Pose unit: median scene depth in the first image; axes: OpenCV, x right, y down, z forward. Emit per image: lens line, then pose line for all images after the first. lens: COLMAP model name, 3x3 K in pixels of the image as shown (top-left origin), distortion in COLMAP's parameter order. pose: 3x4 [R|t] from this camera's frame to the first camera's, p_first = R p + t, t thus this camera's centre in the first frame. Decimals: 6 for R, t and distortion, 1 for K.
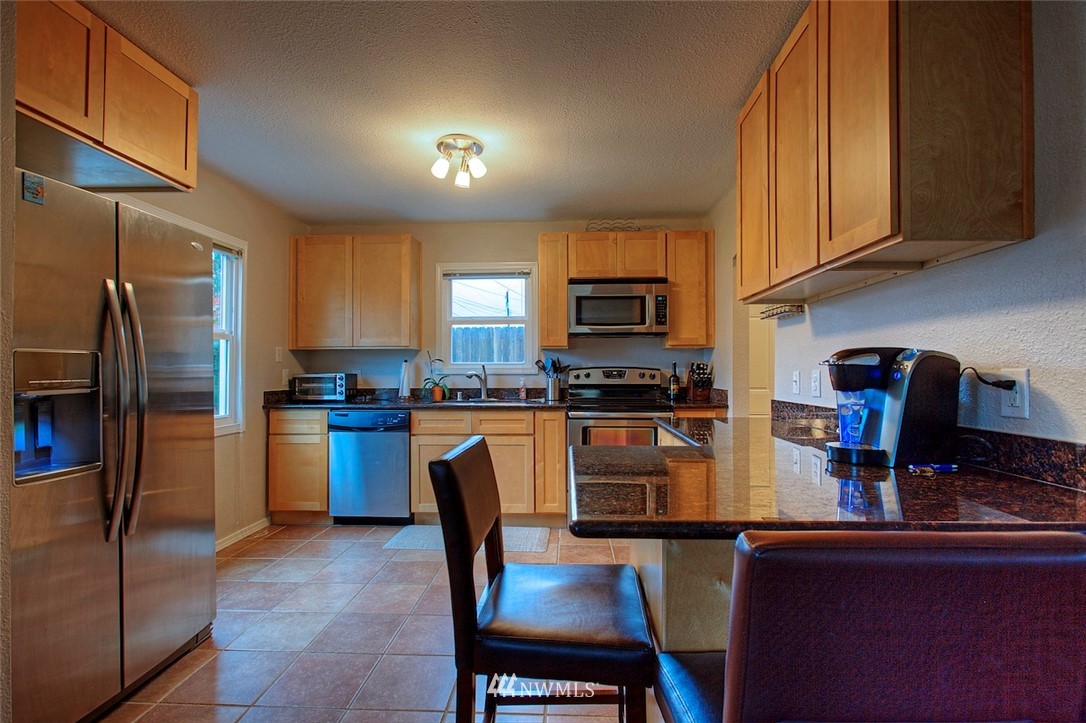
lens RADIAL K [[513.3, 0, 545.4], [0, 513.3, 364.5], [0, 0, 1]] dist [-0.000671, 0.000833]
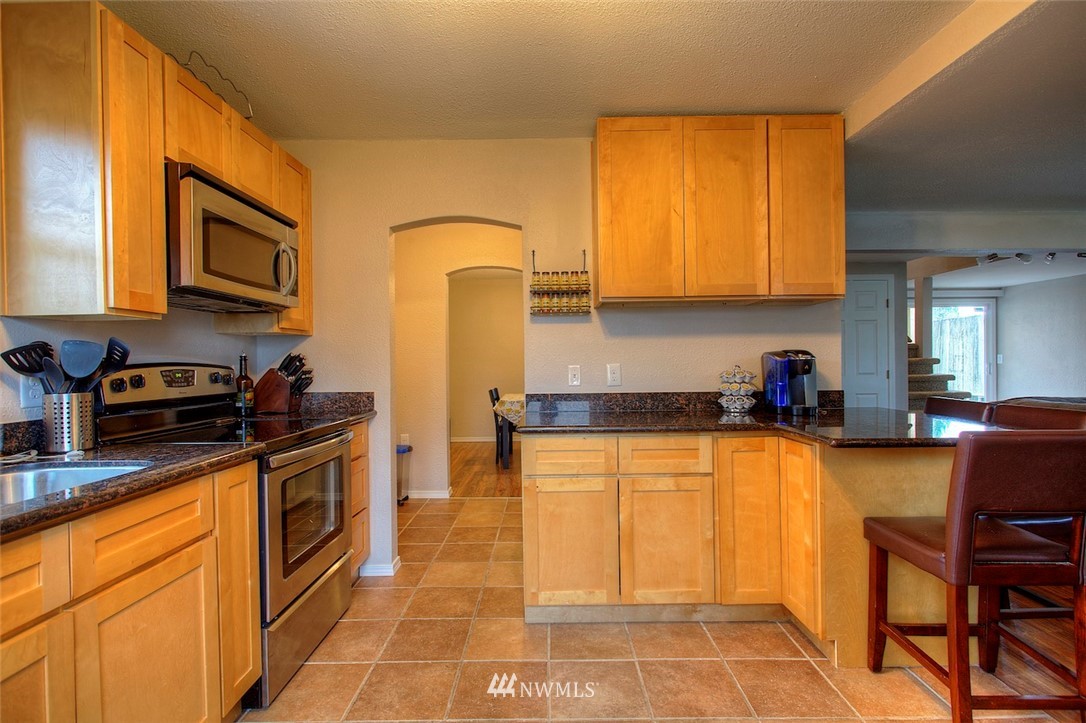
lens RADIAL K [[513.3, 0, 544.1], [0, 513.3, 364.5], [0, 0, 1]] dist [-0.000671, 0.000833]
pose [[-0.046585, 0.001536, 0.998913, -0.381323], [0.002752, 0.999995, -0.001409, 0.007249], [-0.998911, 0.002684, -0.046589, 0.669394]]
